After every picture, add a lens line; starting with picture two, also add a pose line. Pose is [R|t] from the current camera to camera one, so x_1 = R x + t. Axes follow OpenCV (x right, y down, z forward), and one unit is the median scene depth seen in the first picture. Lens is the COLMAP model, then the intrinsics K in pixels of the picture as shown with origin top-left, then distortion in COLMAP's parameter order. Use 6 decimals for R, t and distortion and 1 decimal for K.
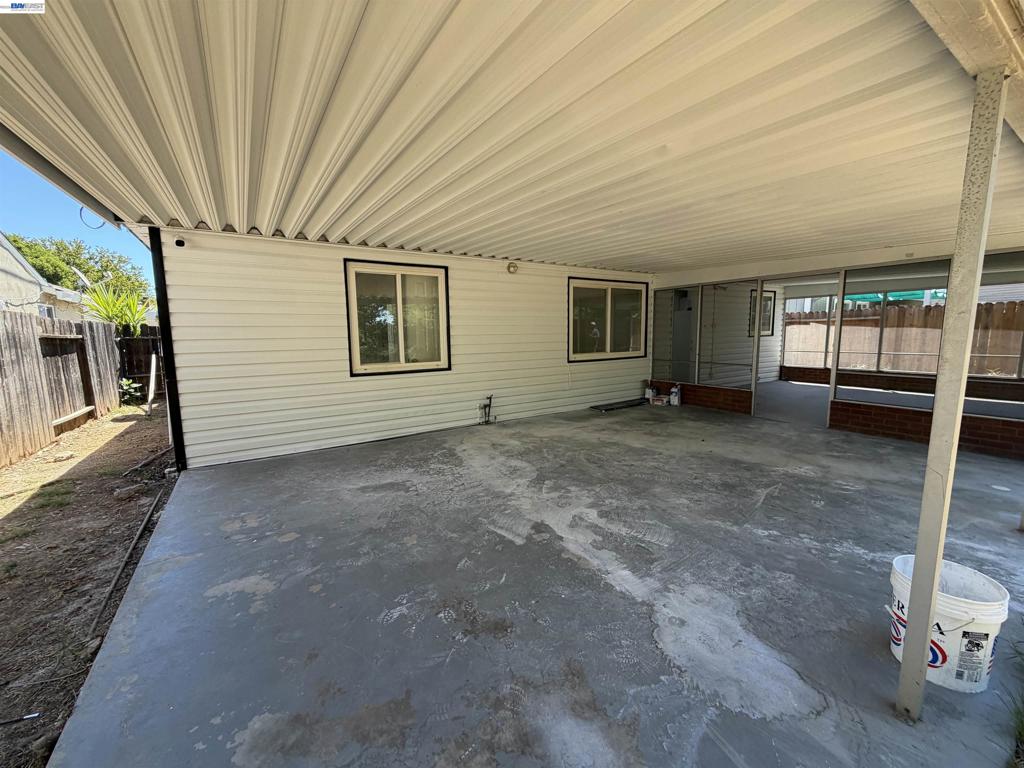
lens RADIAL K [[409.6, 0, 507.0], [0, 409.6, 378.2], [0, 0, 1]] dist [0.000568, 0.000642]
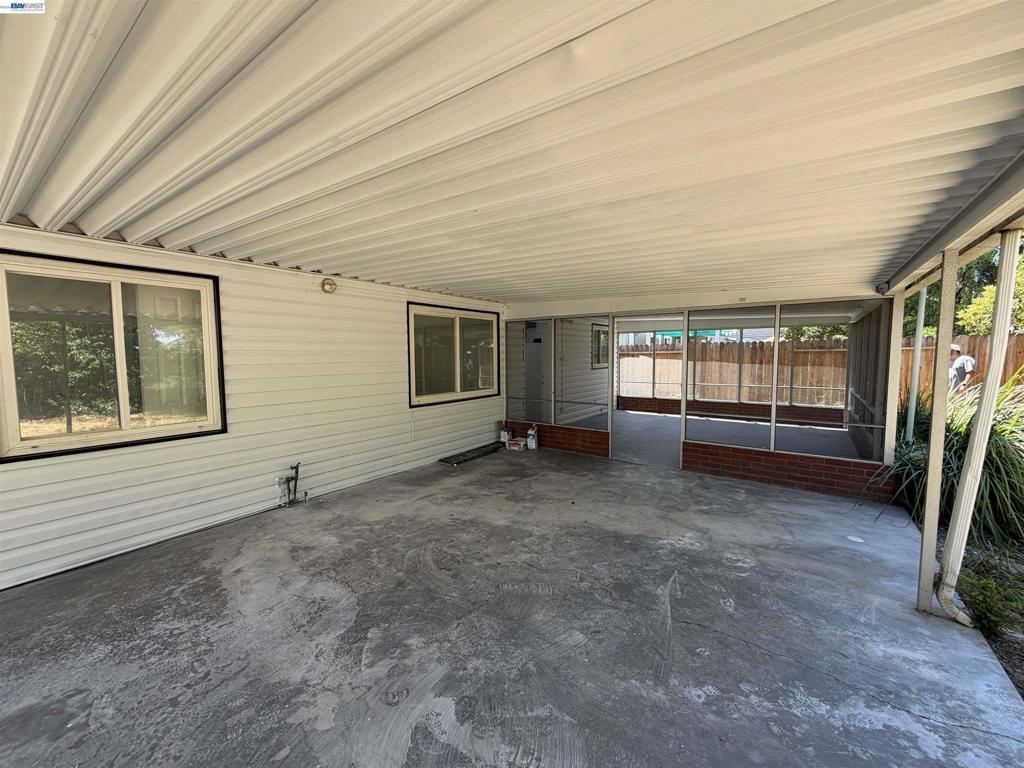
lens RADIAL K [[409.6, 0, 508.8], [0, 409.6, 382.9], [0, 0, 1]] dist [0.000568, 0.000642]
pose [[0.931627, -0.017799, 0.362981, 0.055060], [0.034911, 0.998564, -0.040638, -0.065898], [-0.361736, 0.050532, 0.930910, 0.254331]]
